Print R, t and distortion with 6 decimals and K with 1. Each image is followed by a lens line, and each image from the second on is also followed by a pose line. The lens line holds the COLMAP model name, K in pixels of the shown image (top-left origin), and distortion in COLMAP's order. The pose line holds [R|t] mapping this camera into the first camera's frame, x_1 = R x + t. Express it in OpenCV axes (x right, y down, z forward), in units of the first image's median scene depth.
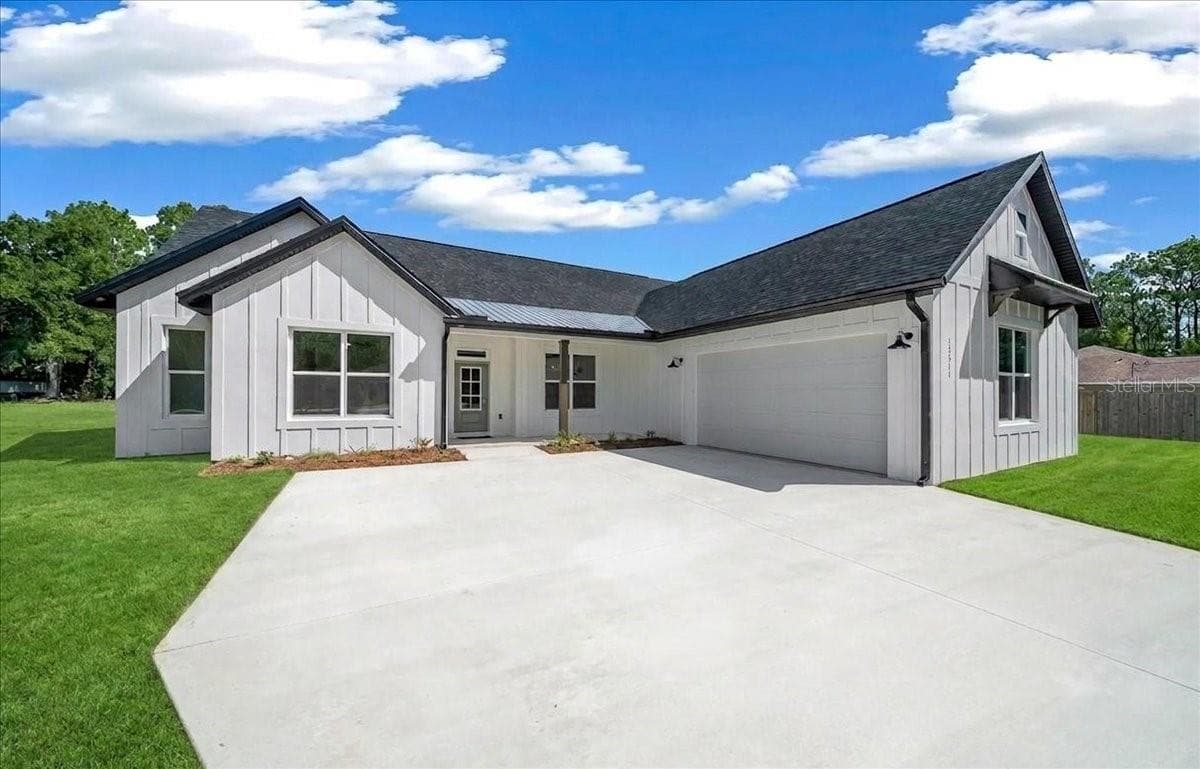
lens RADIAL K [[434.6, 0, 596.0], [0, 434.6, 389.8], [0, 0, 1]] dist [0.000410, 0.000577]
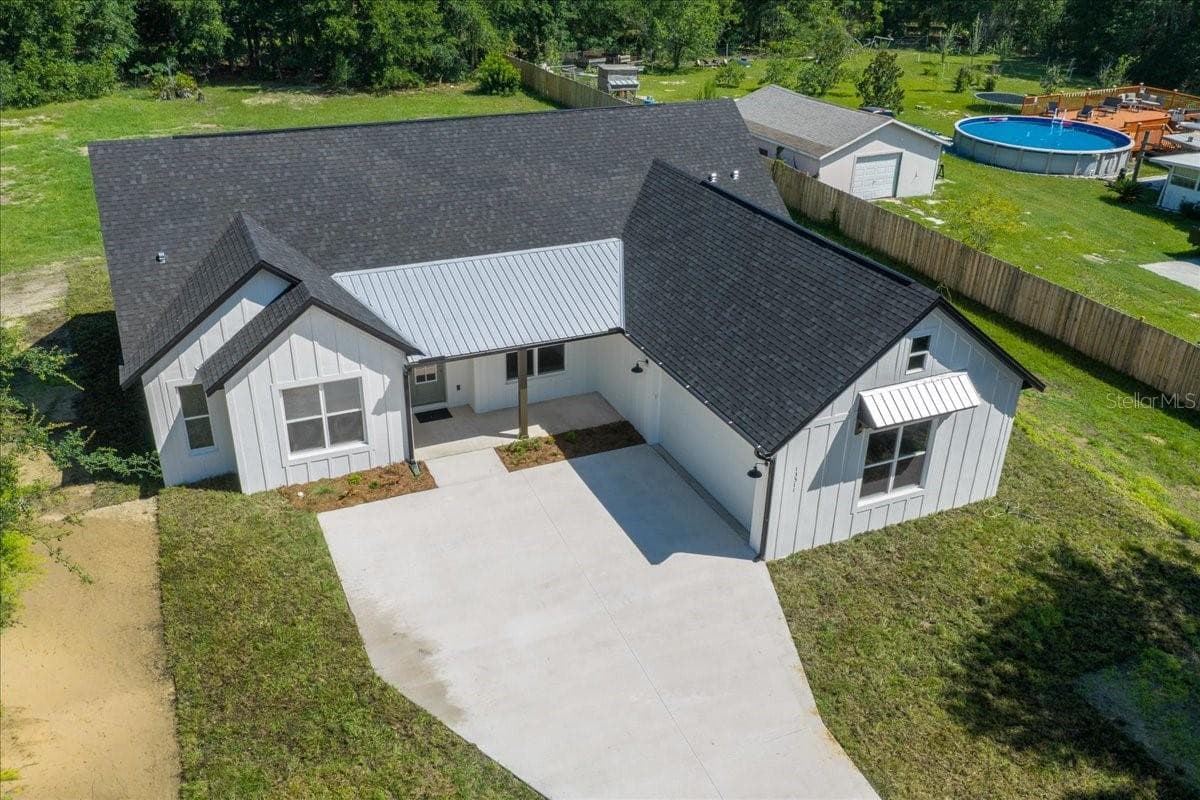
lens RADIAL K [[989.4, 0, 600.9], [0, 989.4, 402.4], [0, 0, 1]] dist [0.018453, -0.014998]
pose [[0.998420, 0.039006, -0.040455, 0.241271], [-0.015802, 0.885702, 0.463985, -1.270956], [0.053929, -0.462612, 0.884919, -1.225911]]
